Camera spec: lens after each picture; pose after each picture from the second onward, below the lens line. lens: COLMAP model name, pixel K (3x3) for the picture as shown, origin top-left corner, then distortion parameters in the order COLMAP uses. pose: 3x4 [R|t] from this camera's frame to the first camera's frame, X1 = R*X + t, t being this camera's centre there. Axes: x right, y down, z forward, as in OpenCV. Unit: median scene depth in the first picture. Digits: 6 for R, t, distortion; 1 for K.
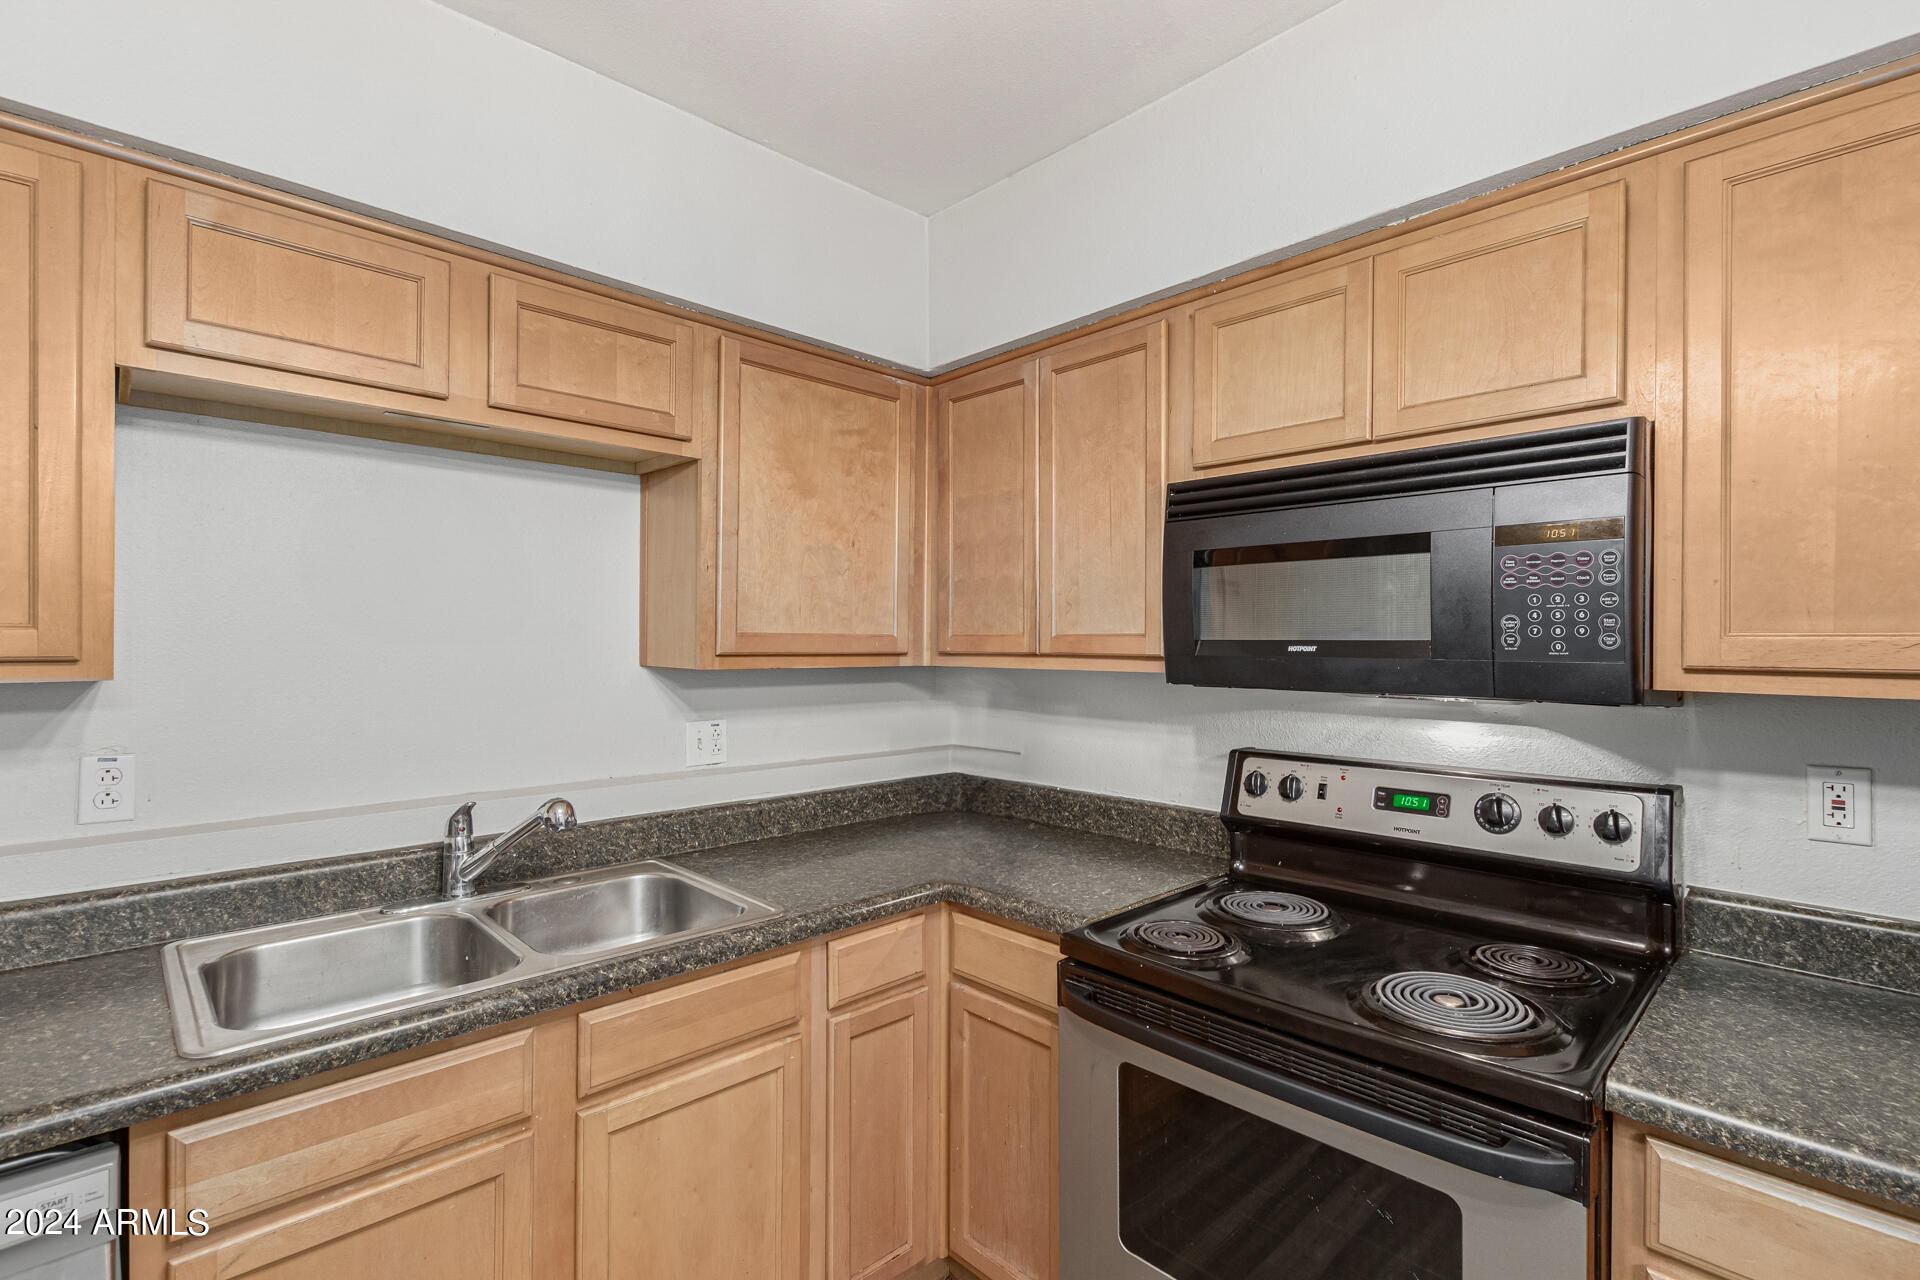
lens RADIAL K [[874.4, 0, 965.2], [0, 874.4, 642.8], [0, 0, 1]] dist [0.004214, -0.001998]
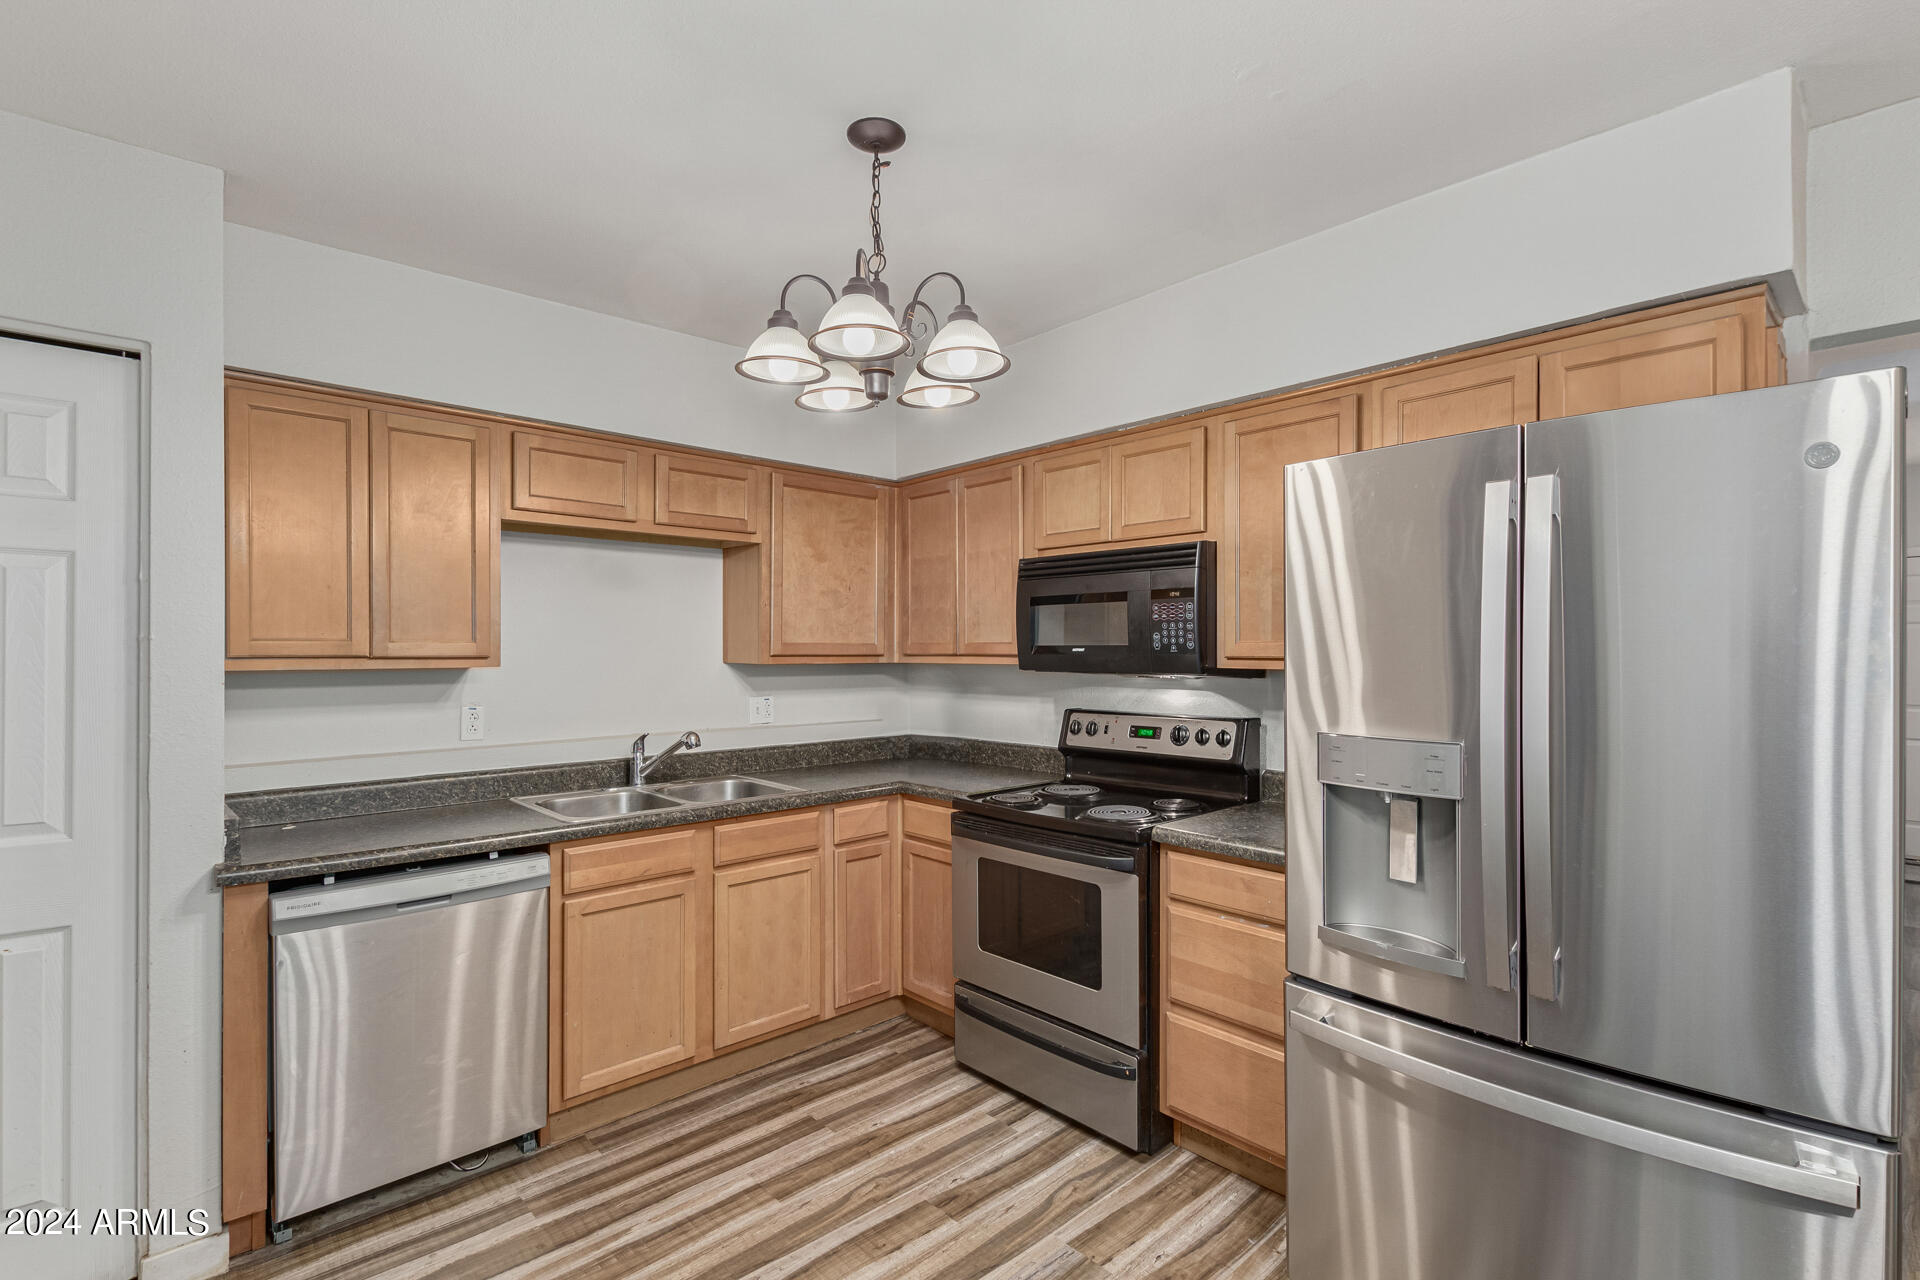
lens RADIAL K [[874.4, 0, 960.8], [0, 874.4, 650.6], [0, 0, 1]] dist [0.004214, -0.001998]
pose [[0.999686, -0.005801, -0.024385, 0.158129], [0.005839, 0.999982, 0.001508, 0.003404], [0.024375, -0.001650, 0.999702, -0.840457]]
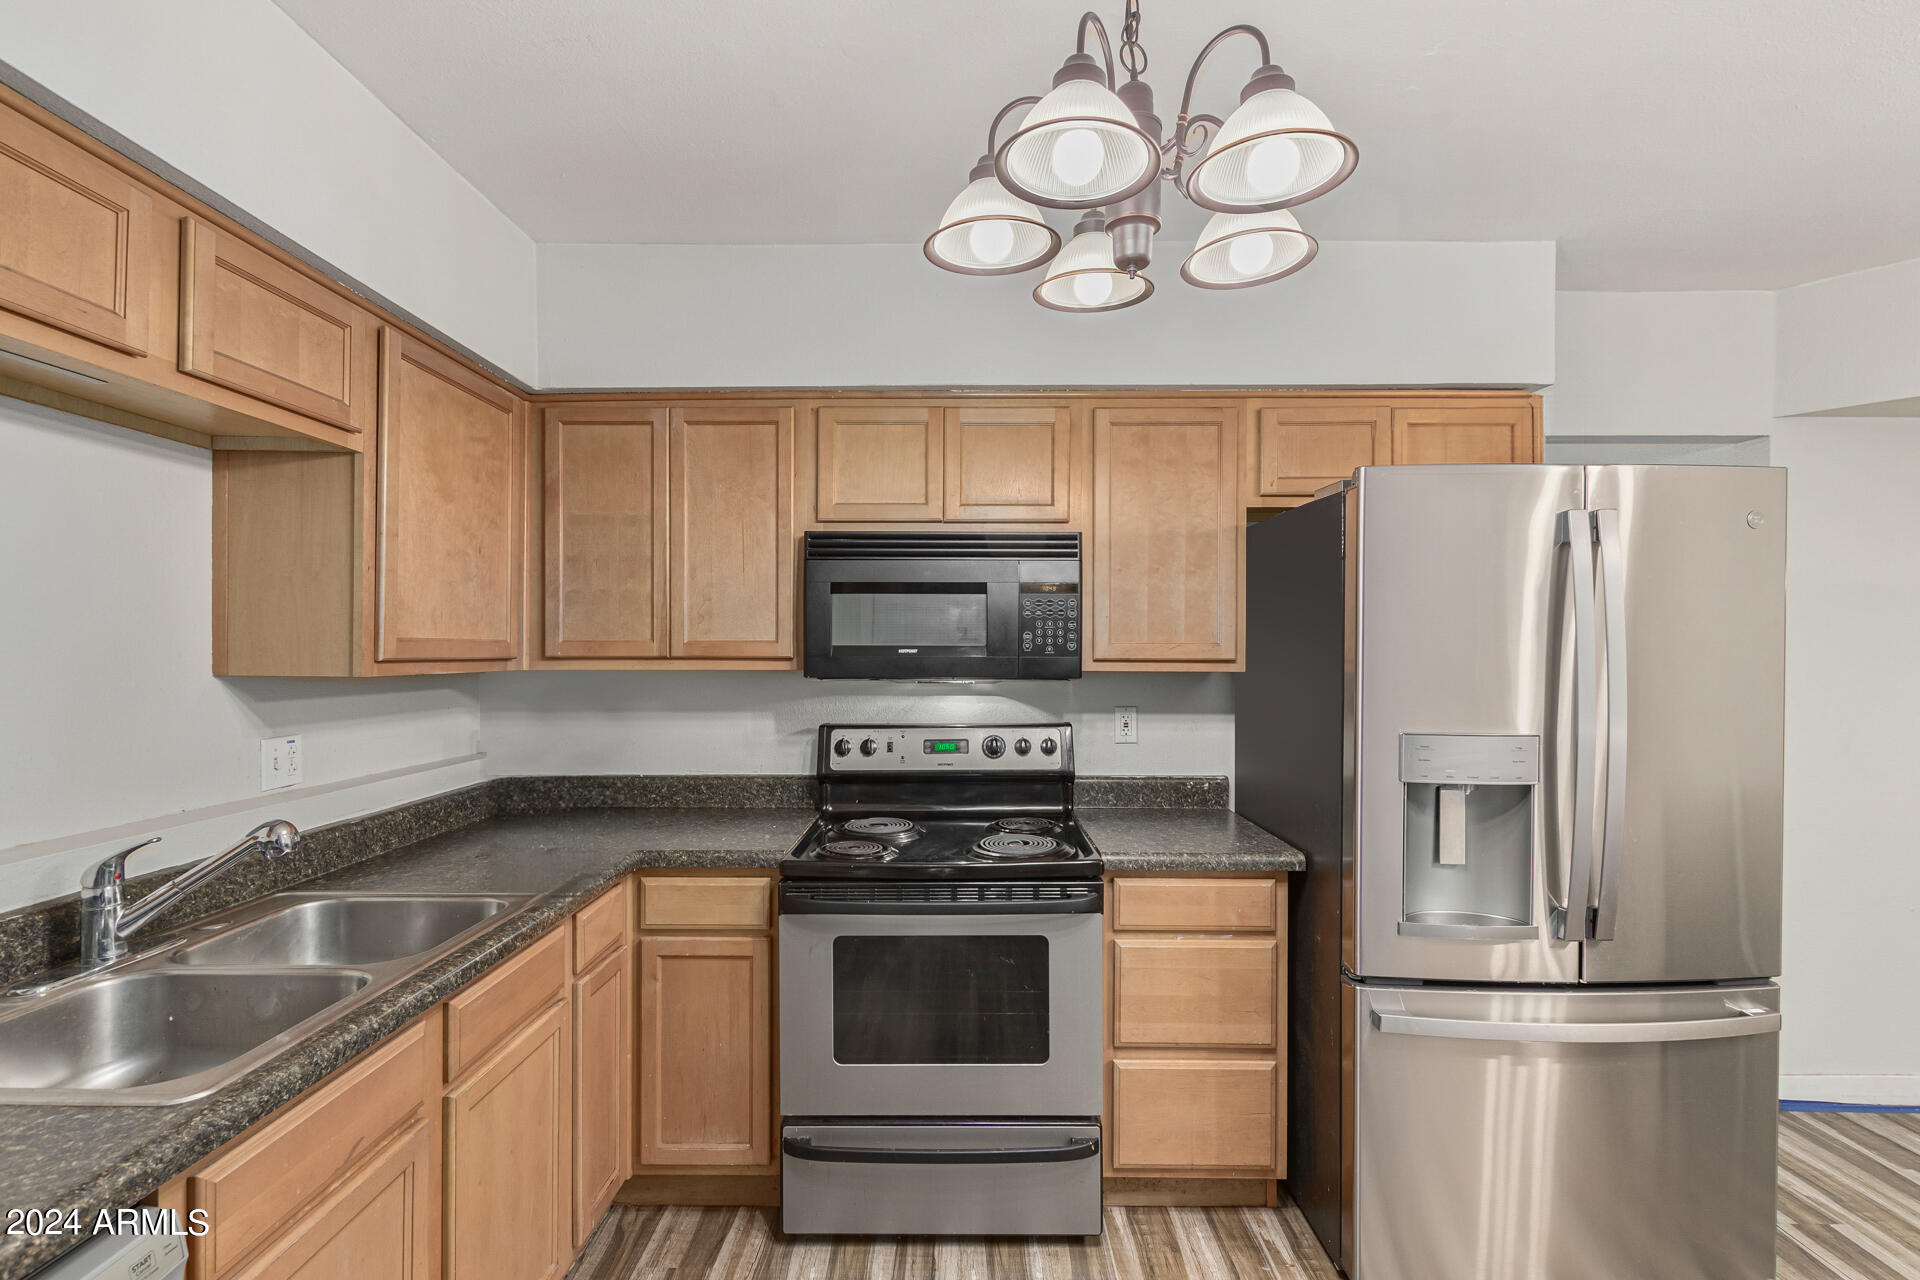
lens RADIAL K [[874.4, 0, 955.3], [0, 874.4, 650.6], [0, 0, 1]] dist [0.004214, -0.001998]
pose [[0.702470, -0.003422, 0.711705, -0.598961], [0.001802, 0.999994, 0.003030, 0.000895], [-0.711711, -0.000846, 0.702472, -0.132924]]
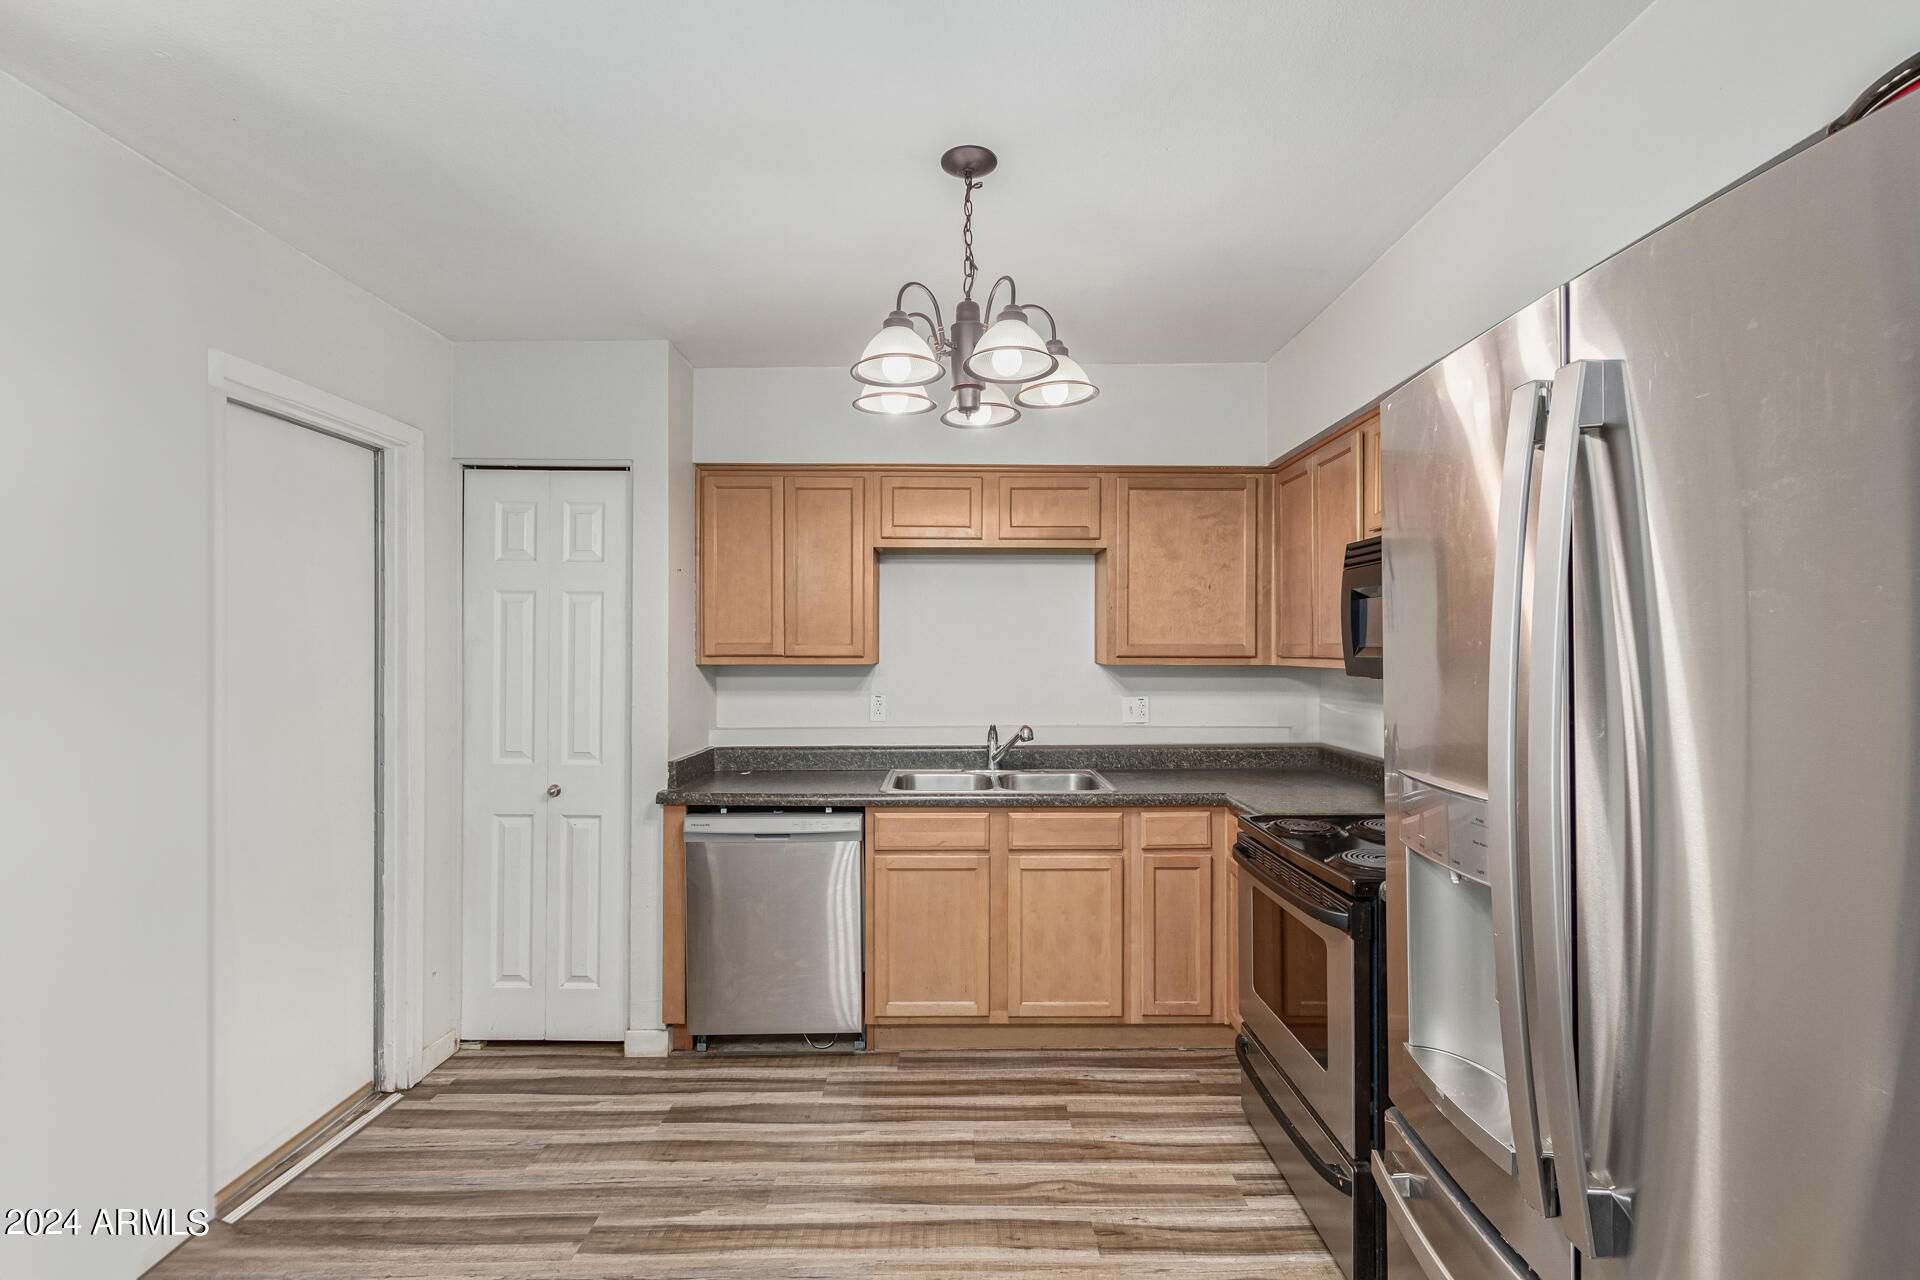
lens RADIAL K [[874.4, 0, 967.3], [0, 874.4, 646.3], [0, 0, 1]] dist [0.004214, -0.001998]
pose [[0.724559, -0.004855, -0.689195, 0.829490], [0.003830, 0.999988, -0.003017, -0.003037], [0.689202, -0.000453, 0.724569, -0.571284]]
